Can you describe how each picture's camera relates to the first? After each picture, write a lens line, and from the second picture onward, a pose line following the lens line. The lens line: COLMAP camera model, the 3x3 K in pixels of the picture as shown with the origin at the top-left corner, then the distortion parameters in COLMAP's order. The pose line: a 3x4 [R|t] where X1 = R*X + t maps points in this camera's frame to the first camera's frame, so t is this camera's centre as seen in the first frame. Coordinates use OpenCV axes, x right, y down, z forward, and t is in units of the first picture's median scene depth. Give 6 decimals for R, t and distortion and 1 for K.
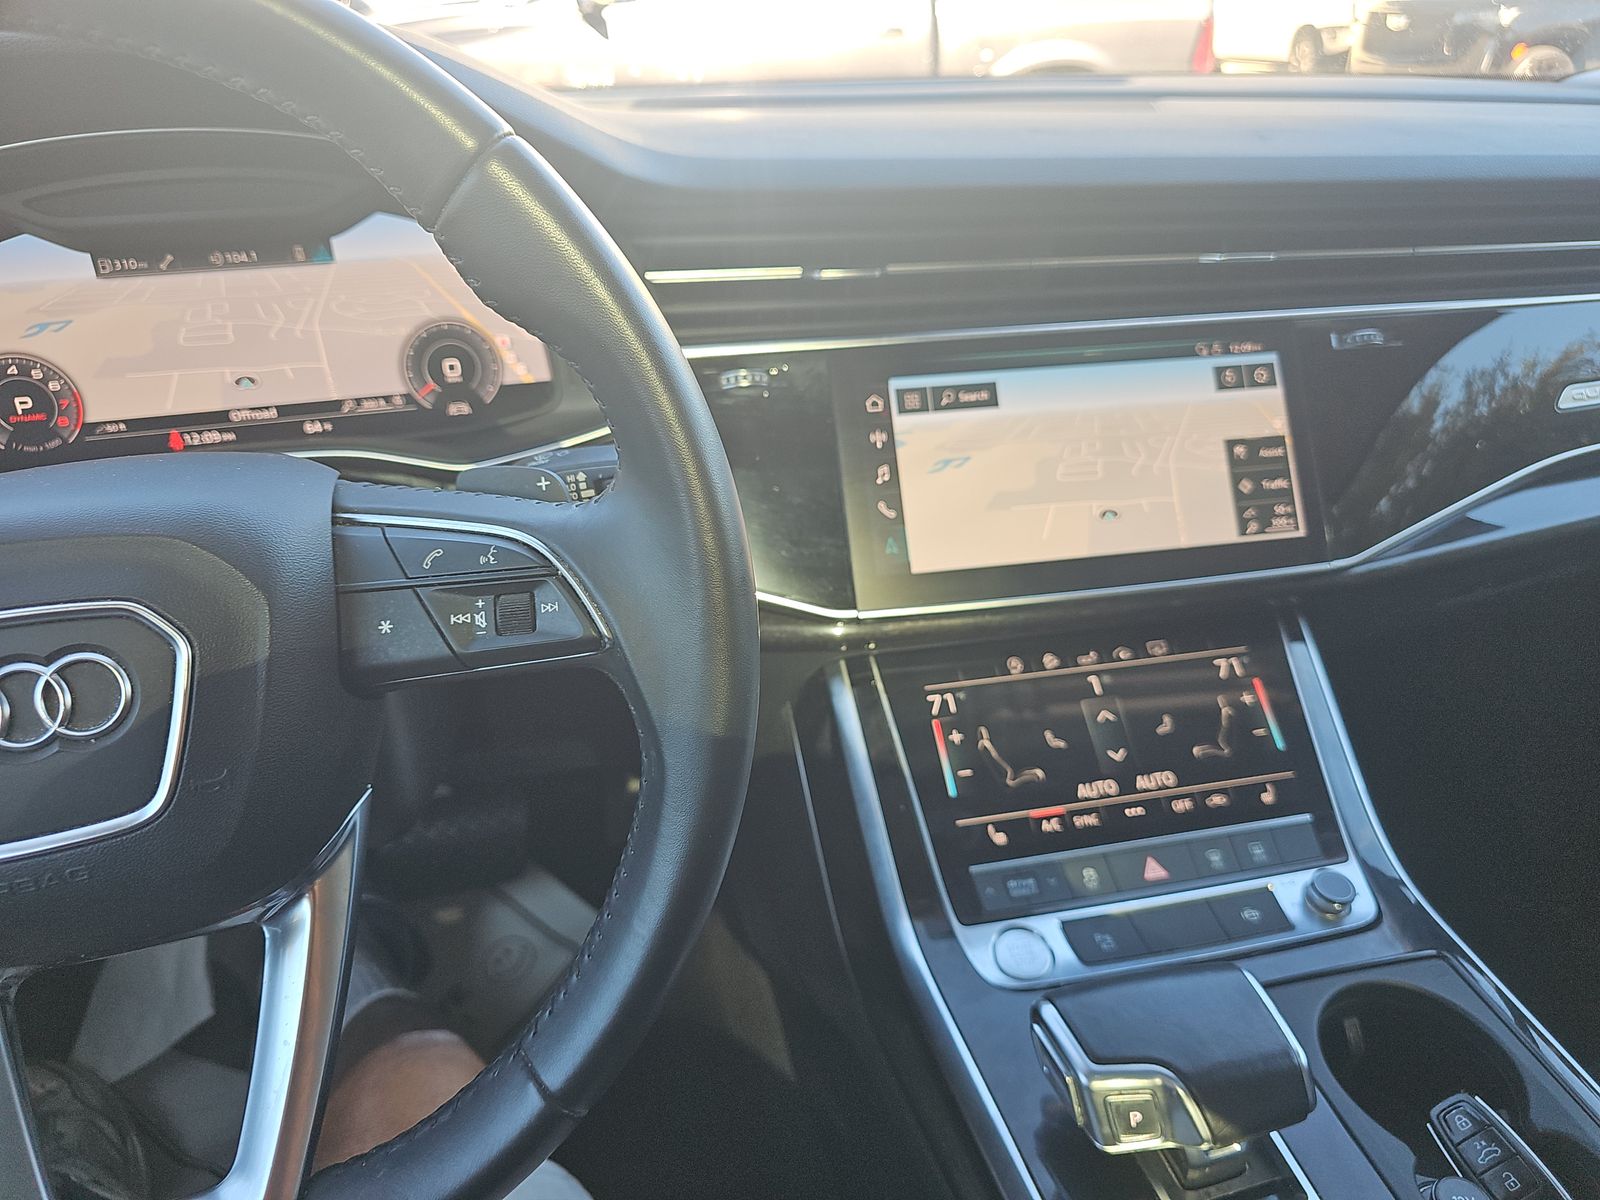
lens RADIAL K [[1064.1, 0, 809.9], [0, 1064.1, 599.1], [0, 0, 1]] dist [0.046763, -0.030710]
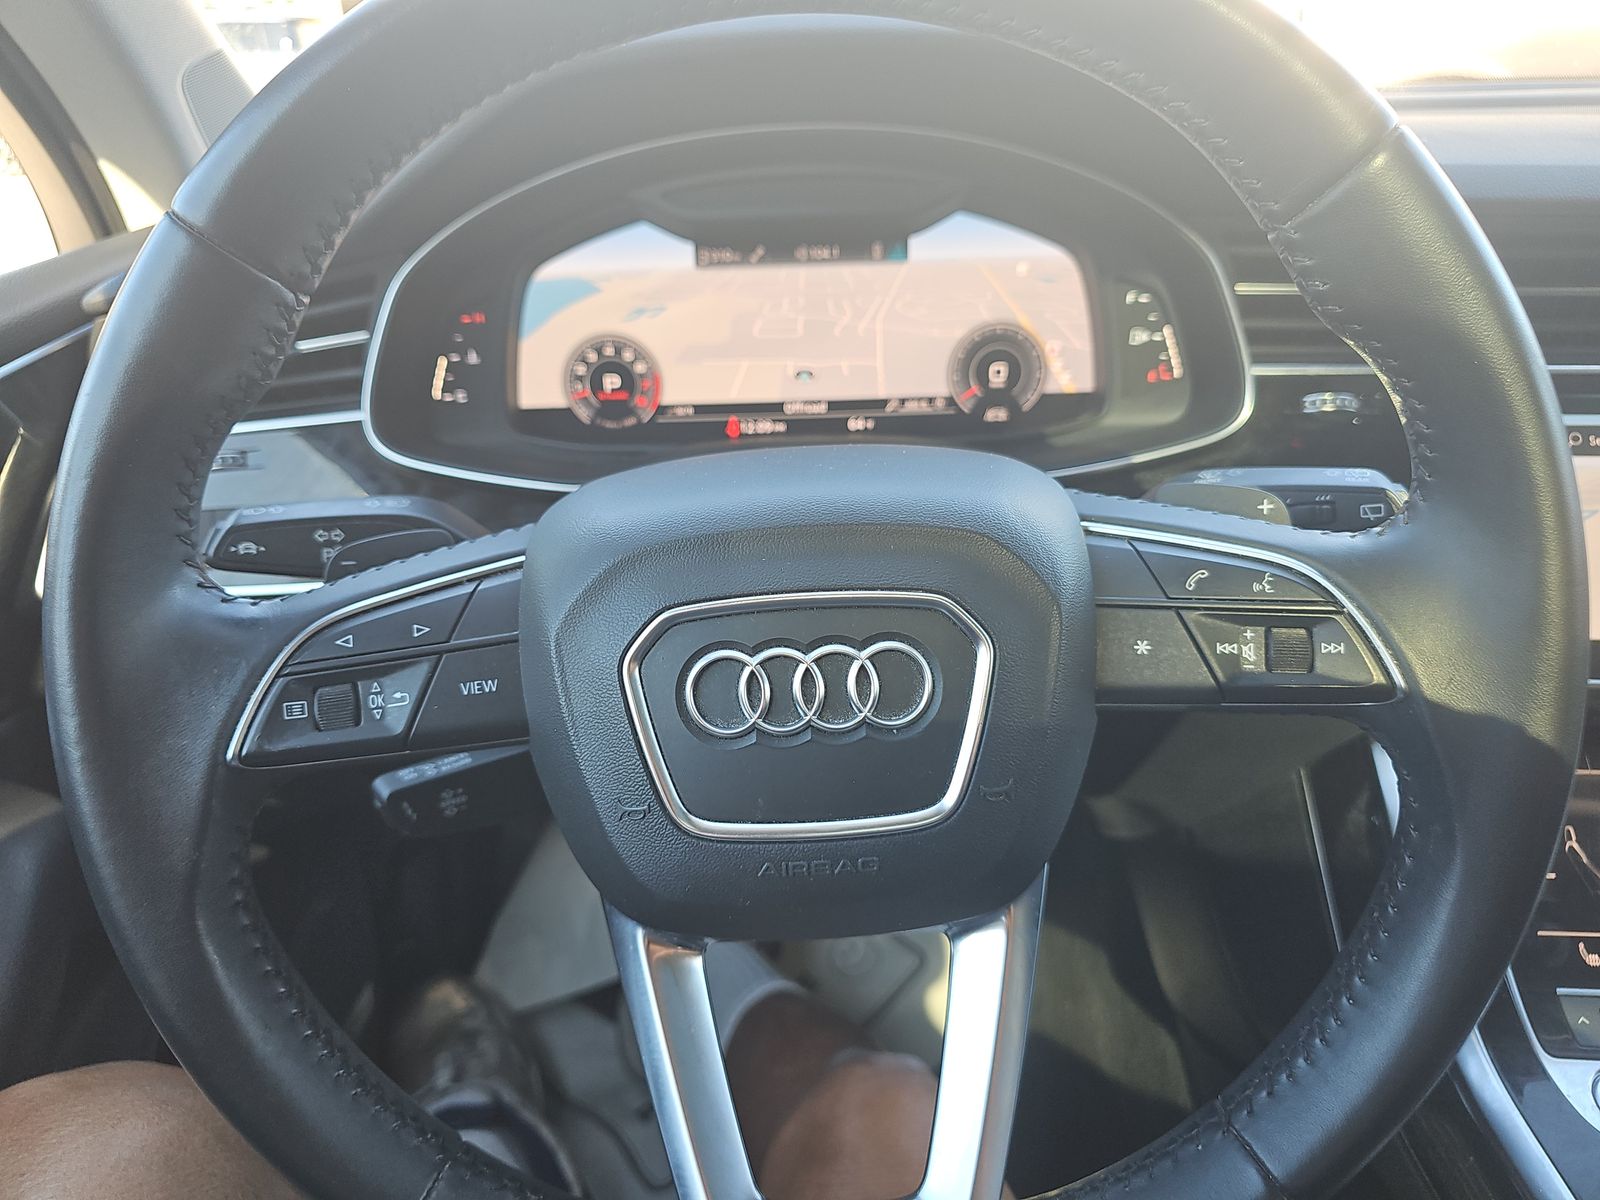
lens RADIAL K [[1064.1, 0, 797.5], [0, 1064.1, 610.4], [0, 0, 1]] dist [0.046763, -0.030710]
pose [[0.969485, 0.113687, -0.217196, -0.288896], [-0.114425, 0.993389, 0.009219, 0.011639], [0.216809, 0.015915, 0.976084, 0.014137]]
